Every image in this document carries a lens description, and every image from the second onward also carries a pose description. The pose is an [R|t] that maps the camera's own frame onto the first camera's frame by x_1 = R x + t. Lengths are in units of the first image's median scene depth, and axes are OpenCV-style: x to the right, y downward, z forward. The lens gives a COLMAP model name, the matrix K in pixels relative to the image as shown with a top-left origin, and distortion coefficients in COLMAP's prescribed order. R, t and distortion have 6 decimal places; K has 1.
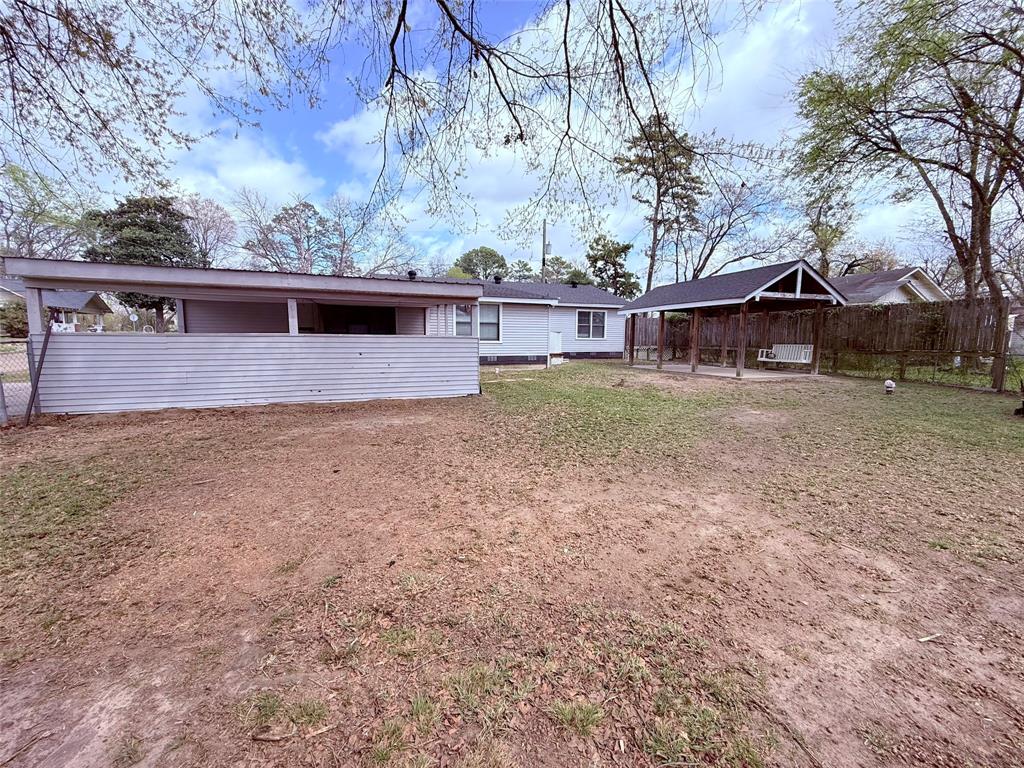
lens RADIAL K [[405.8, 0, 510.9], [0, 405.8, 381.5], [0, 0, 1]] dist [0.001019, -0.000385]
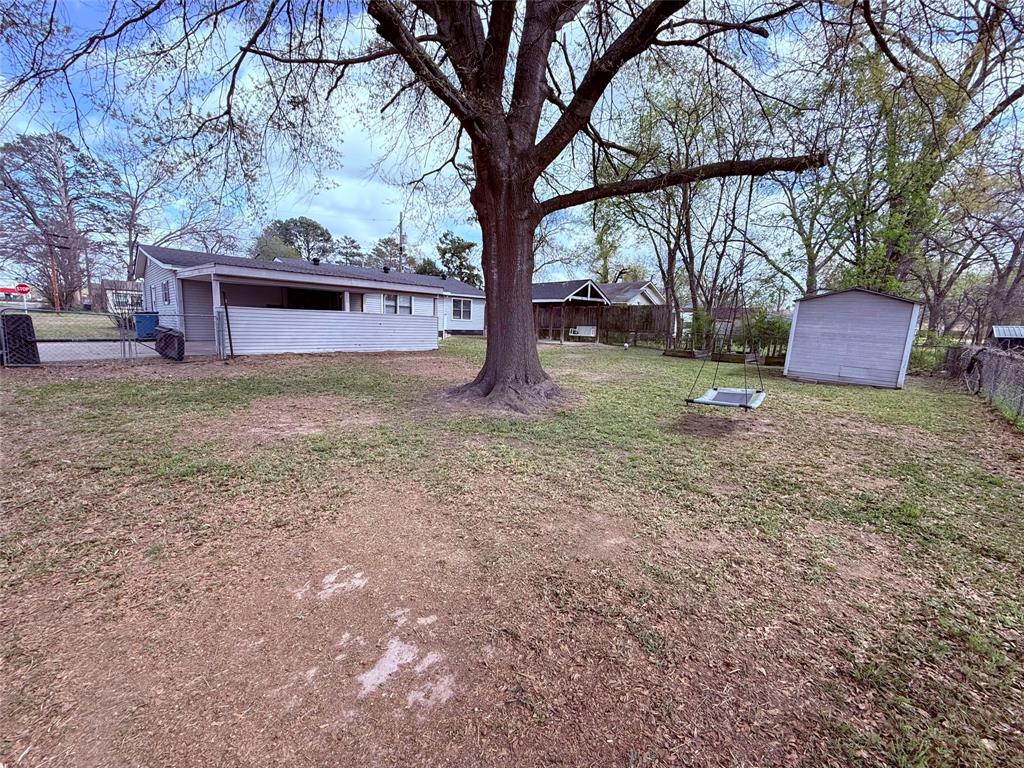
lens RADIAL K [[405.8, 0, 512.8], [0, 405.8, 381.1], [0, 0, 1]] dist [0.001019, -0.000385]
pose [[0.910267, -0.035267, 0.412518, -0.234021], [0.017839, 0.998781, 0.046023, 0.042831], [-0.413638, -0.034534, 0.909786, -0.336425]]
